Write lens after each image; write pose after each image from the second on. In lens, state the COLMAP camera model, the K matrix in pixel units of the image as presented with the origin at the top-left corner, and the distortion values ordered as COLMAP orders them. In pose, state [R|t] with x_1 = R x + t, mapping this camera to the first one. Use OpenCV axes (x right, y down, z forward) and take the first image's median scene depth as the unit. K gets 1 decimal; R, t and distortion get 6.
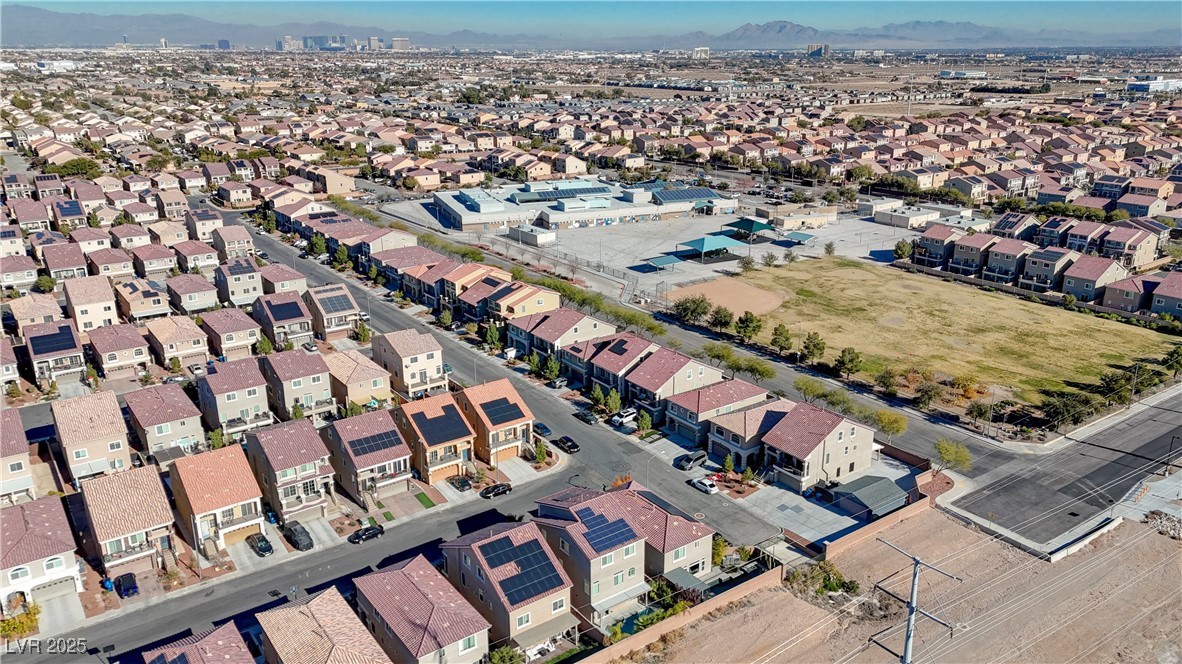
lens RADIAL K [[852.6, 0, 582.9], [0, 852.6, 330.0], [0, 0, 1]] dist [0.079912, -0.064480]
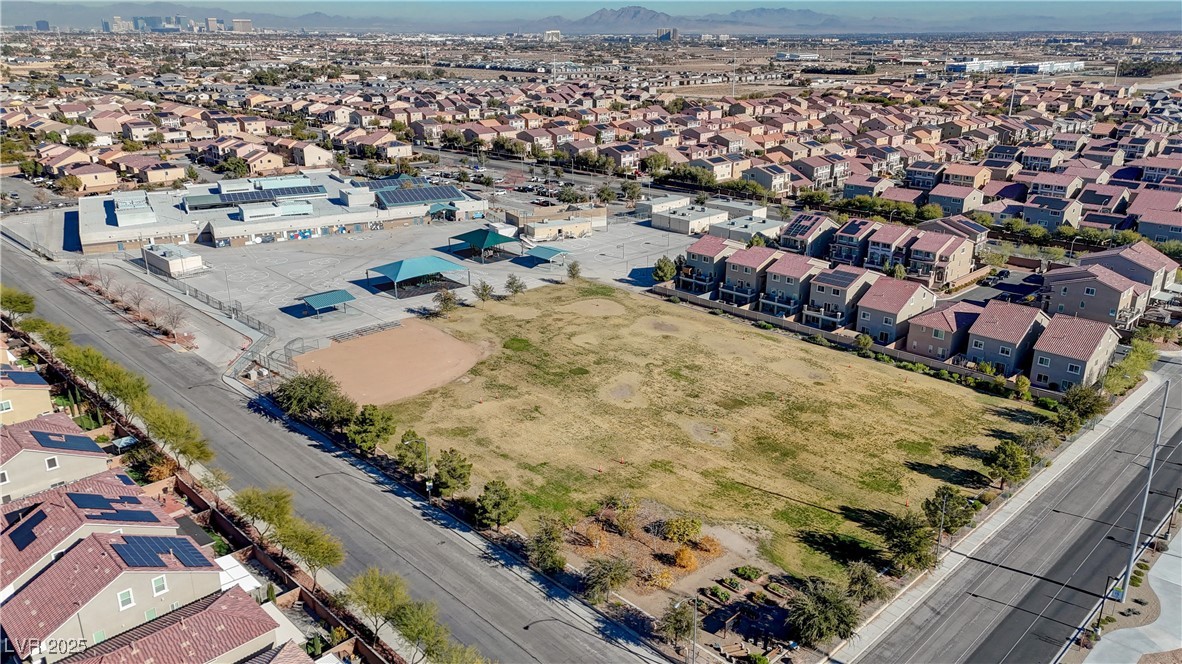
lens RADIAL K [[848.1, 0, 569.2], [0, 848.1, 333.2], [0, 0, 1]] dist [0.096758, -0.115849]
pose [[0.989723, -0.045577, 0.135541, 0.187796], [0.042660, 0.998793, 0.024349, -0.060236], [-0.136487, -0.018316, 0.990473, 0.276921]]
